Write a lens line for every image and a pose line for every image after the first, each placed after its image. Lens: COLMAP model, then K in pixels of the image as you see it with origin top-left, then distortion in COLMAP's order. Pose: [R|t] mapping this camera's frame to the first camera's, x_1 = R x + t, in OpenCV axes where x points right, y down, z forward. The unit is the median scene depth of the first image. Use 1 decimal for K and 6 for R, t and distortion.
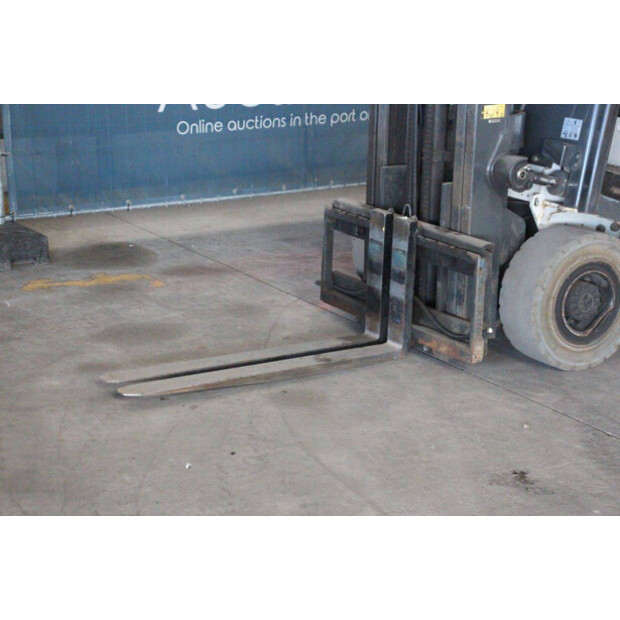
lens RADIAL K [[1437.2, 0, 308.6], [0, 1437.2, 309.7], [0, 0, 1]] dist [0.379574, 0.000000]
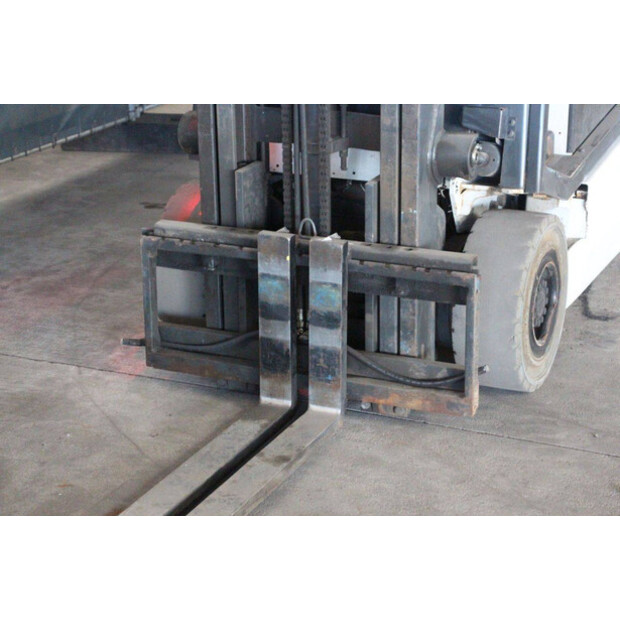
lens RADIAL K [[1437.2, 0, 309.8], [0, 1437.2, 307.7], [0, 0, 1]] dist [0.379574, 0.000000]
pose [[0.836069, -0.207386, 0.507917, -0.311361], [0.176729, 0.978259, 0.108520, -0.108837], [-0.519379, -0.000966, 0.854543, 0.385275]]
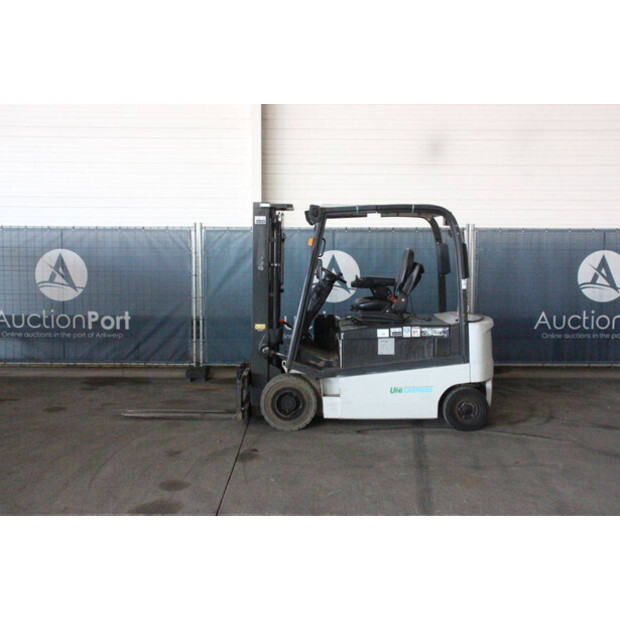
lens RADIAL K [[714.2, 0, 306.7], [0, 714.2, 307.7], [0, 0, 1]] dist [-0.015582, 0.000000]
pose [[0.843120, 0.031133, -0.536823, 0.860160], [-0.135823, 0.978281, -0.156583, 0.021038], [0.520288, 0.204931, 0.829037, -0.036971]]
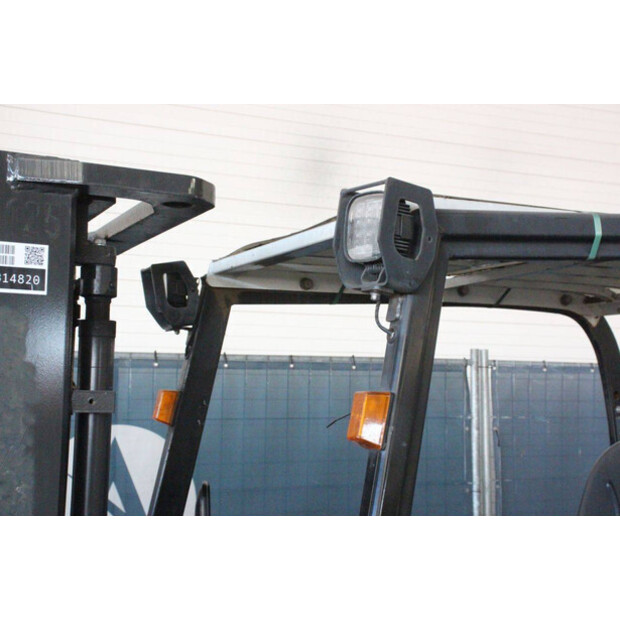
lens RADIAL K [[969.4, 0, 308.3], [0, 969.4, 315.2], [0, 0, 1]] dist [0.170642, 0.000000]
pose [[0.992249, -0.022884, -0.122139, 0.231401], [-0.021683, 0.935932, -0.351511, -0.211280], [0.122358, 0.351435, 0.928182, 0.691799]]
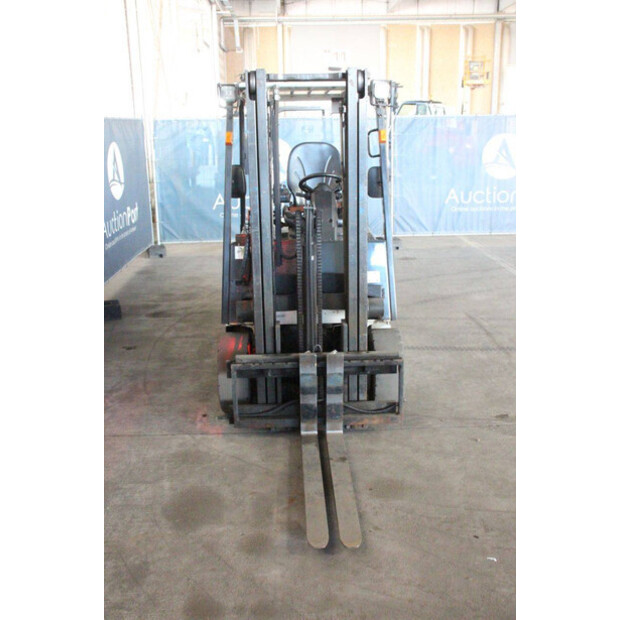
lens RADIAL K [[680.0, 0, 303.1], [0, 680.0, 306.9], [0, 0, 1]] dist [-0.018515, 0.000000]
pose [[0.514416, -0.247540, 0.821036, -0.536914], [0.260296, 0.957332, 0.125546, -0.210635], [-0.817082, 0.149129, 0.556900, 0.606038]]
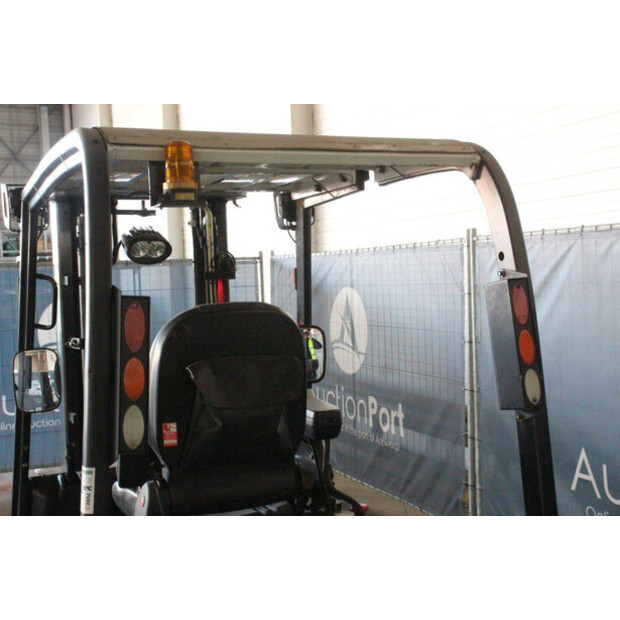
lens RADIAL K [[906.3, 0, 314.5], [0, 906.3, 314.4], [0, 0, 1]] dist [0.055173, 0.000000]
pose [[-0.160683, 0.028833, -0.986585, 0.733659], [-0.238085, 0.968924, 0.067094, -0.340703], [0.957860, 0.245671, -0.148825, 1.197135]]
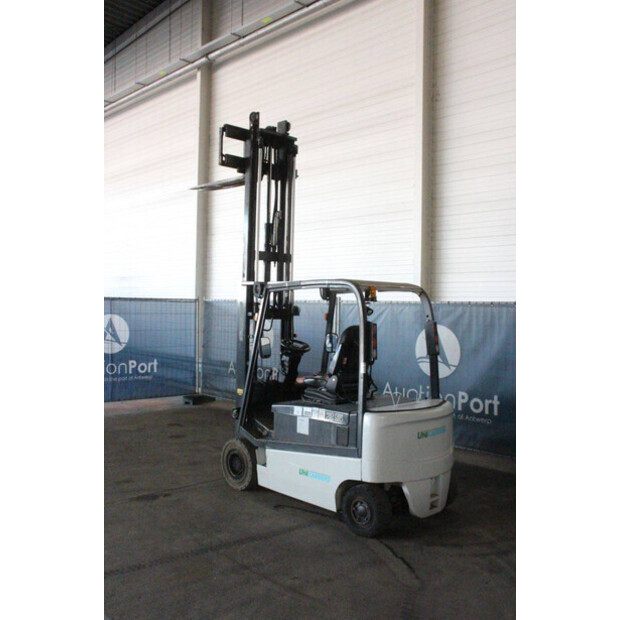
lens RADIAL K [[594.2, 0, 314.0], [0, 594.2, 313.5], [0, 0, 1]] dist [-0.077191, 0.000000]
pose [[0.208201, -0.003474, -0.978080, 1.287214], [-0.280254, 0.957853, -0.063059, -0.243628], [0.937075, 0.287239, 0.198453, 0.823264]]
